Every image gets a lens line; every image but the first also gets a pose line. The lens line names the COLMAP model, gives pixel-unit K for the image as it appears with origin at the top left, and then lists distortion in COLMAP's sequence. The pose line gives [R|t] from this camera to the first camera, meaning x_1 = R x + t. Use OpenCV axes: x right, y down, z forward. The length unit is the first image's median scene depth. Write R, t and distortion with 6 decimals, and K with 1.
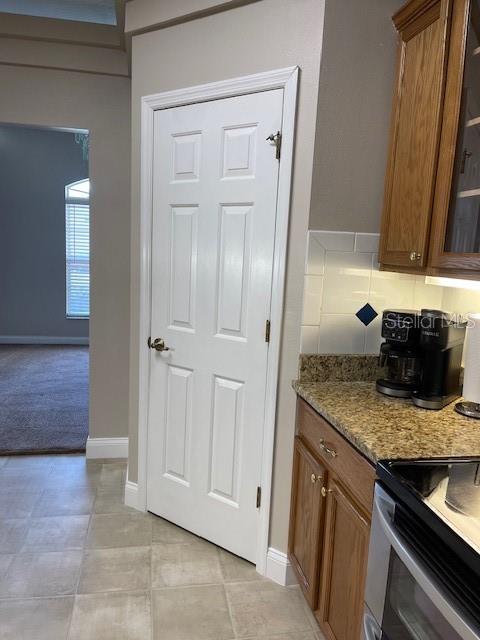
lens RADIAL K [[508.2, 0, 239.8], [0, 508.2, 329.0], [0, 0, 1]] dist [0.035386, -0.000737]
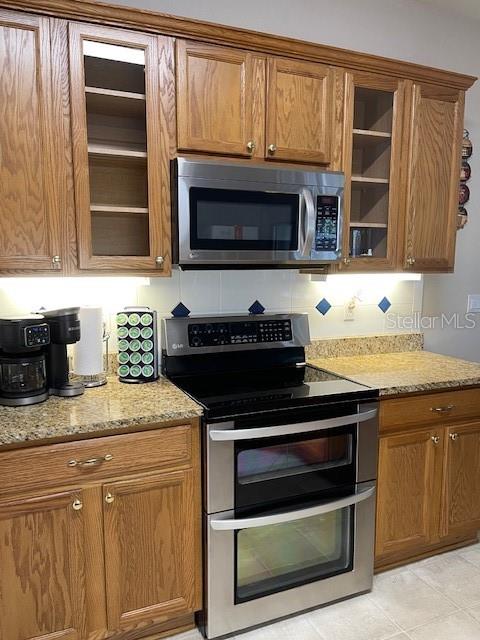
lens RADIAL K [[508.2, 0, 239.8], [0, 508.2, 329.0], [0, 0, 1]] dist [0.035386, -0.000737]
pose [[-0.229451, -0.177105, 0.957071, -0.752018], [0.145132, 0.966088, 0.213568, -0.169534], [-0.962439, 0.187906, -0.195966, 0.838673]]
